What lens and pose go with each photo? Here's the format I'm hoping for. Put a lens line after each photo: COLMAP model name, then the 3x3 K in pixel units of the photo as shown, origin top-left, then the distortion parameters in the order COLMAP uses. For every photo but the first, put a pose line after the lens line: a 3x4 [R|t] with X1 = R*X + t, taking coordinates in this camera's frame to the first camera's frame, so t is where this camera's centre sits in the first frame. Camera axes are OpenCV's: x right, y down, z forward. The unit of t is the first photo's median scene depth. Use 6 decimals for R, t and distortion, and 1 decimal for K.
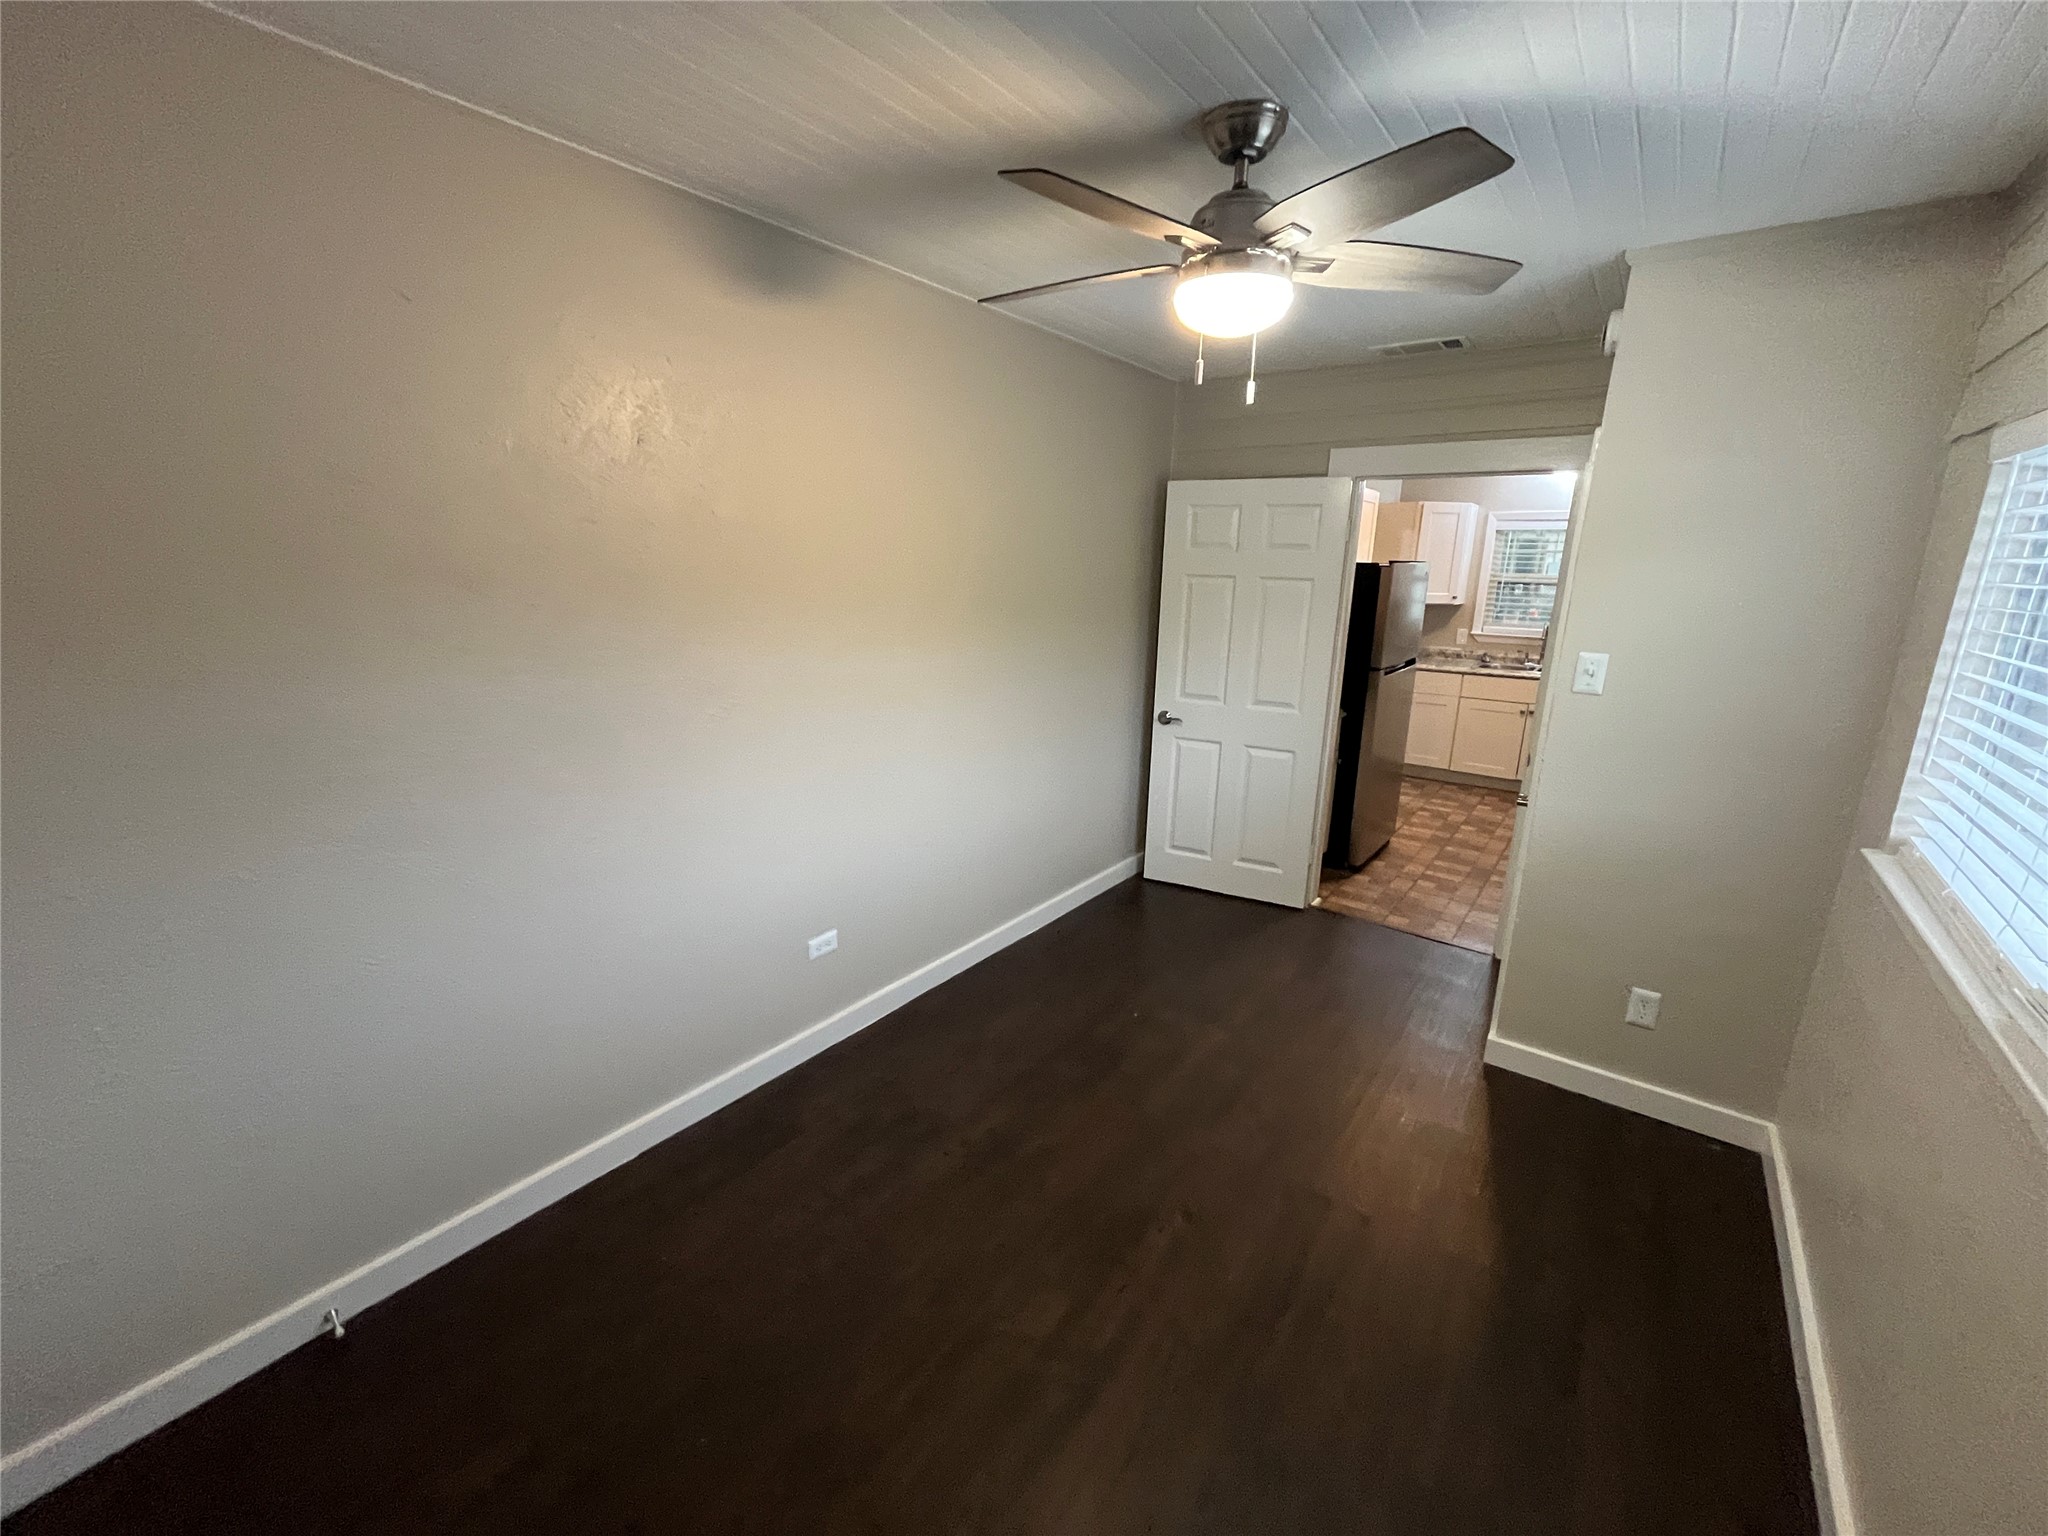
lens RADIAL K [[827.1, 0, 1033.0], [0, 827.1, 765.5], [0, 0, 1]] dist [-0.002964, -0.000882]
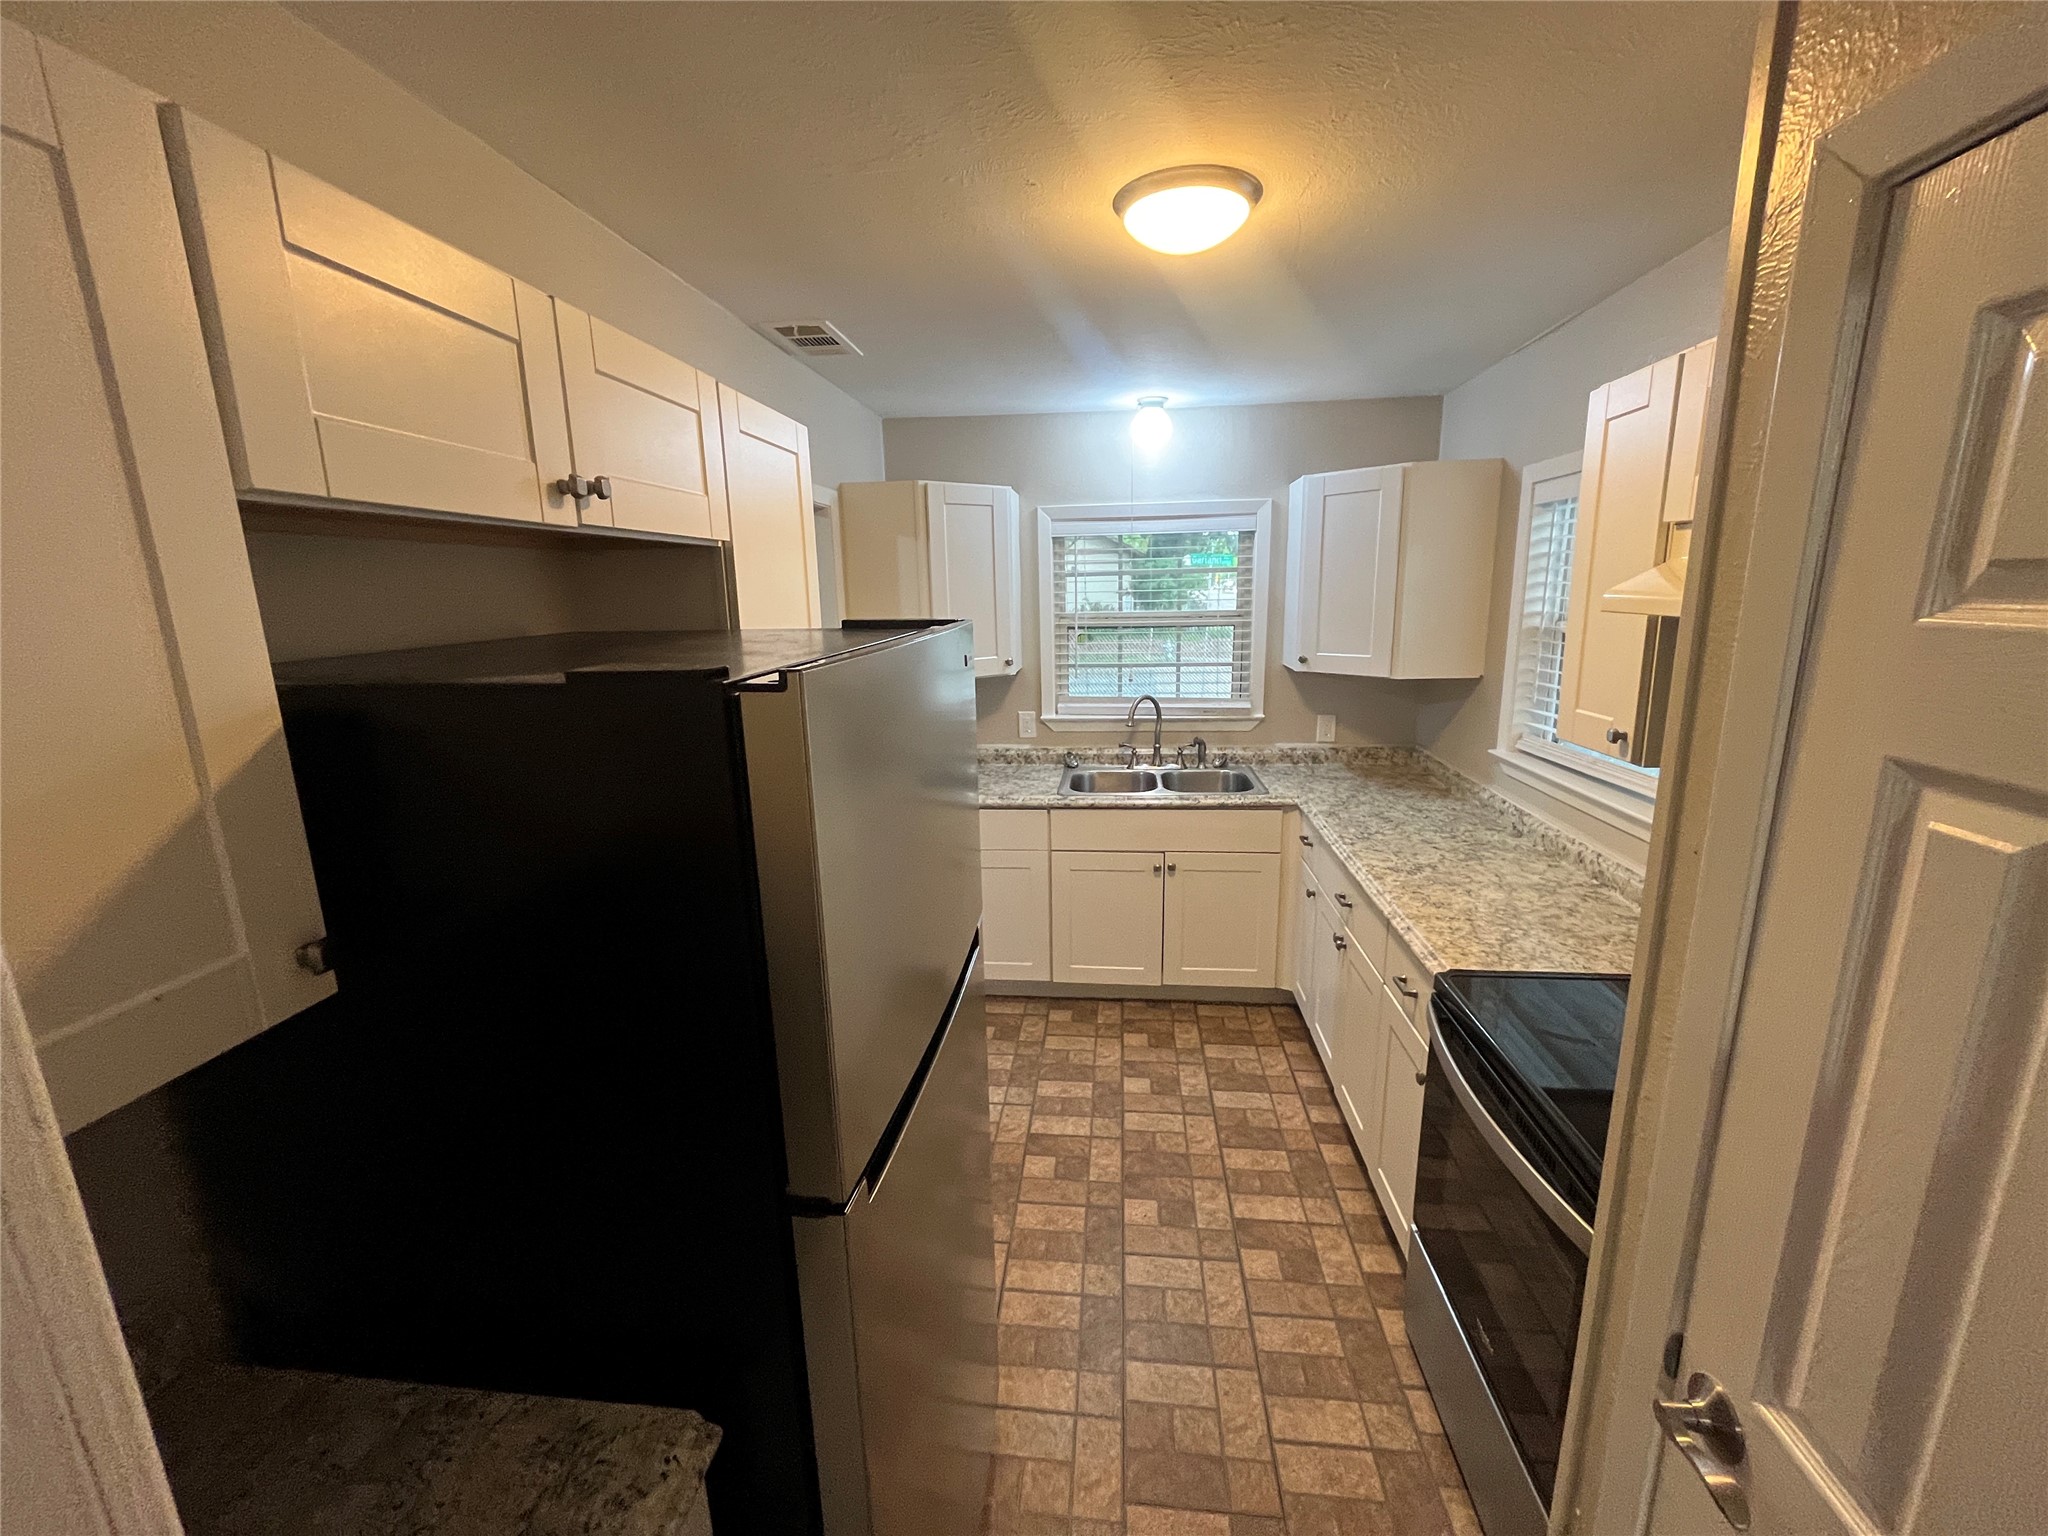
lens RADIAL K [[827.1, 0, 1032.3], [0, 827.1, 764.3], [0, 0, 1]] dist [-0.002964, -0.000882]
pose [[0.858081, -0.139687, 0.494151, 0.247855], [0.158865, 0.987295, 0.003225, -0.137021], [-0.488323, 0.075736, 0.869370, 0.528472]]
